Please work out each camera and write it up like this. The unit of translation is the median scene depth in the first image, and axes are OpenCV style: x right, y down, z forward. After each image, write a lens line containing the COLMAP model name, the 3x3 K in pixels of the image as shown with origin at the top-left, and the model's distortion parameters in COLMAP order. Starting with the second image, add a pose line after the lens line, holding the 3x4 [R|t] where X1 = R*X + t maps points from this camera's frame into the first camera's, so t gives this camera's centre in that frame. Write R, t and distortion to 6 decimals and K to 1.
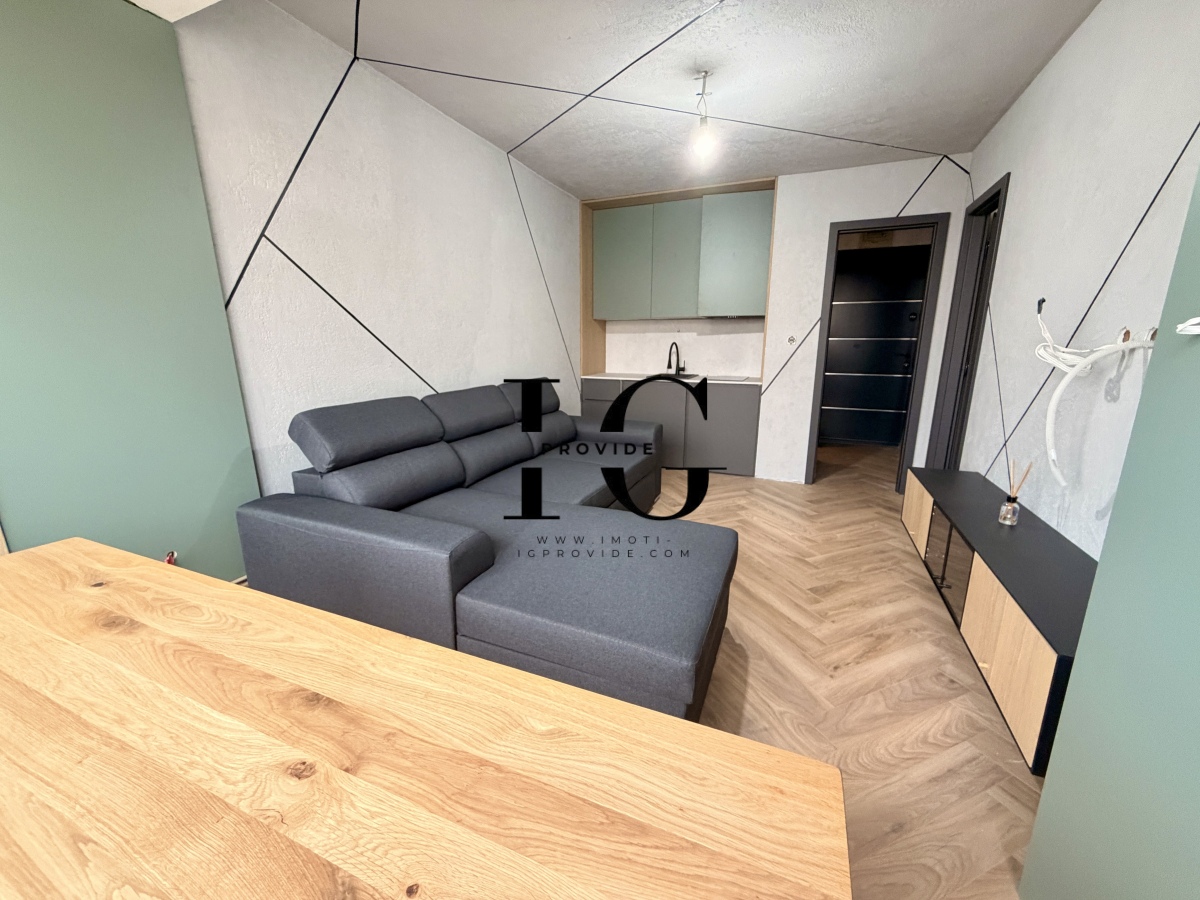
lens RADIAL K [[477.6, 0, 596.9], [0, 477.6, 450.1], [0, 0, 1]] dist [0.001491, -0.000440]
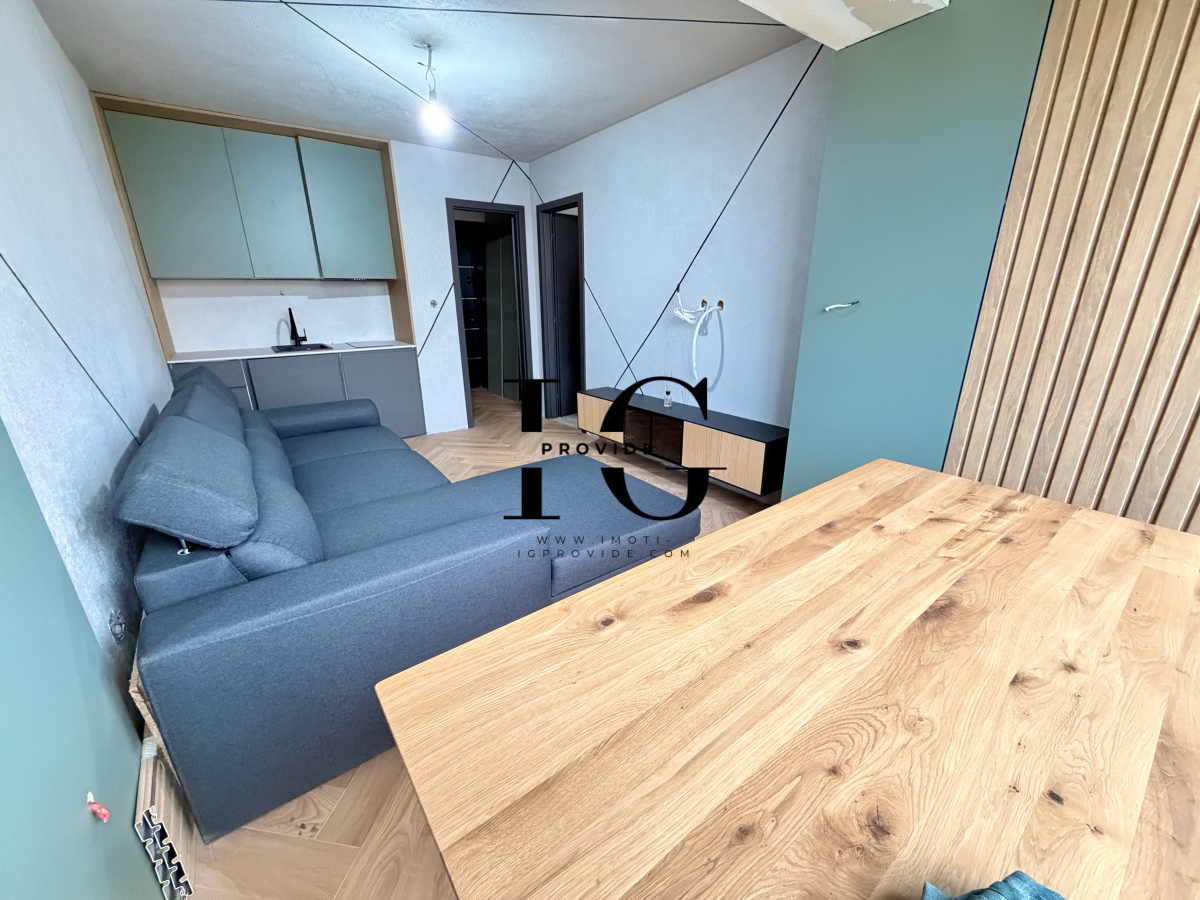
lens RADIAL K [[477.6, 0, 597.0], [0, 477.6, 450.0], [0, 0, 1]] dist [0.001491, -0.000440]
pose [[0.503102, -0.277027, 0.818623, -0.468117], [0.200811, 0.958778, 0.201044, -0.062103], [-0.840573, 0.063243, 0.537994, 0.136007]]
